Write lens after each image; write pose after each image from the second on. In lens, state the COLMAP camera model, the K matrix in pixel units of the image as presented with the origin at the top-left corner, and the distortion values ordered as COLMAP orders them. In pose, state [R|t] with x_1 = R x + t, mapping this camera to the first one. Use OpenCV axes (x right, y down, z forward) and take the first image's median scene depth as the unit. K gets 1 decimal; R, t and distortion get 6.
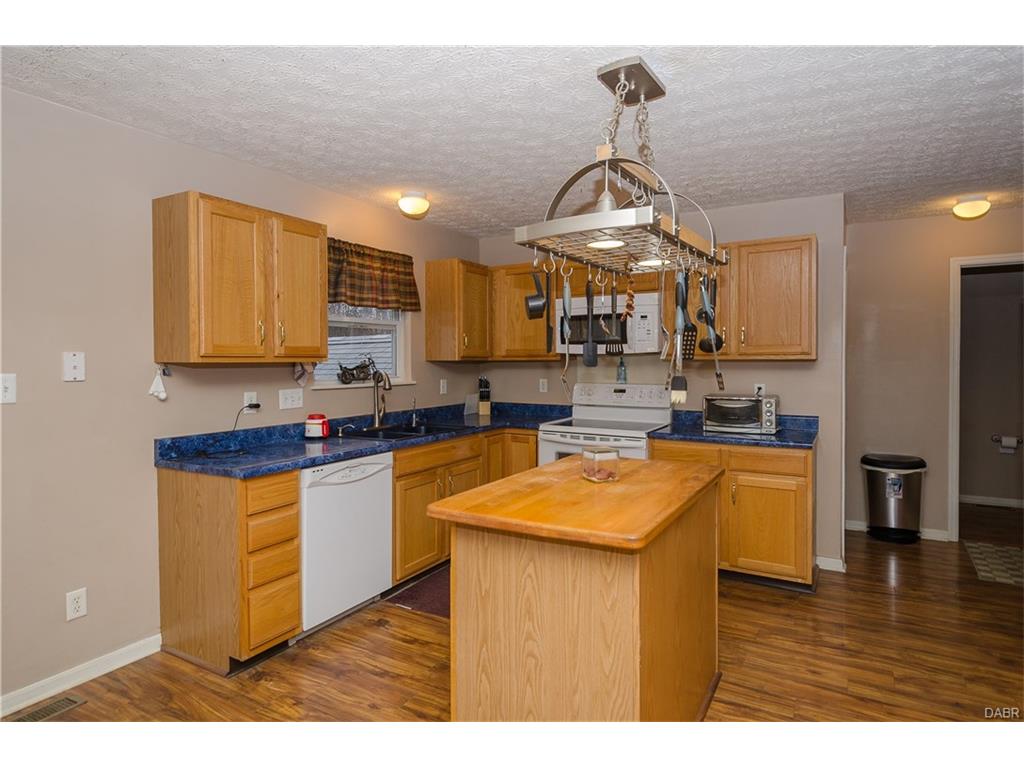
lens RADIAL K [[581.6, 0, 509.9], [0, 581.6, 370.8], [0, 0, 1]] dist [0.031462, -0.021960]
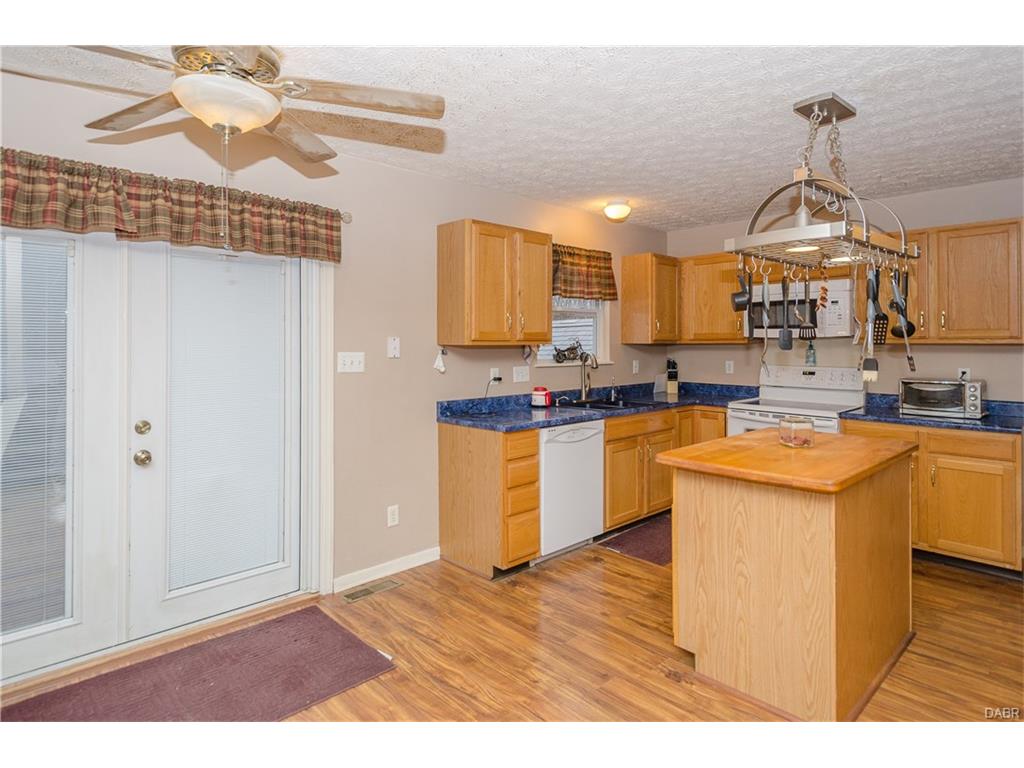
lens RADIAL K [[596.7, 0, 517.5], [0, 596.7, 340.9], [0, 0, 1]] dist [0.024529, -0.020163]
pose [[0.967543, 0.001996, -0.252698, -0.066017], [-0.006994, 0.999797, -0.018880, 0.001228], [0.252609, 0.020034, 0.967361, -0.249727]]
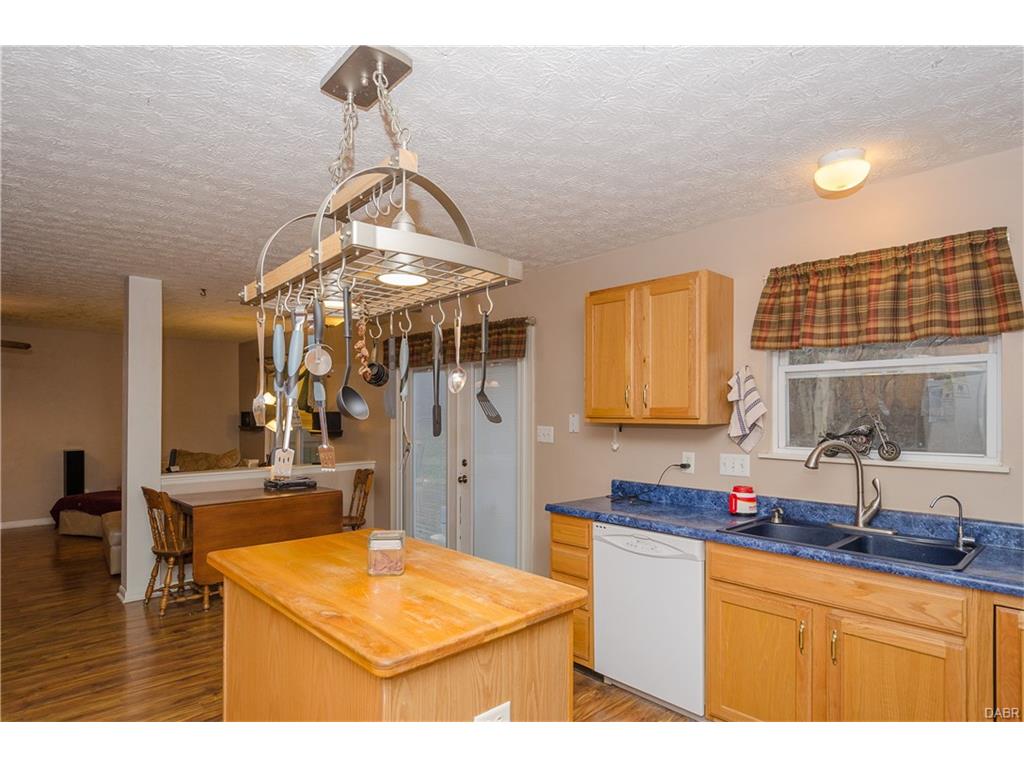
lens RADIAL K [[599.5, 0, 512.8], [0, 599.5, 414.6], [0, 0, 1]] dist [0.022981, -0.000387]
pose [[-0.307757, 0.004819, -0.951453, 0.656734], [-0.020277, 0.999727, 0.011622, -0.035707], [0.951249, 0.022869, -0.307575, 1.030055]]
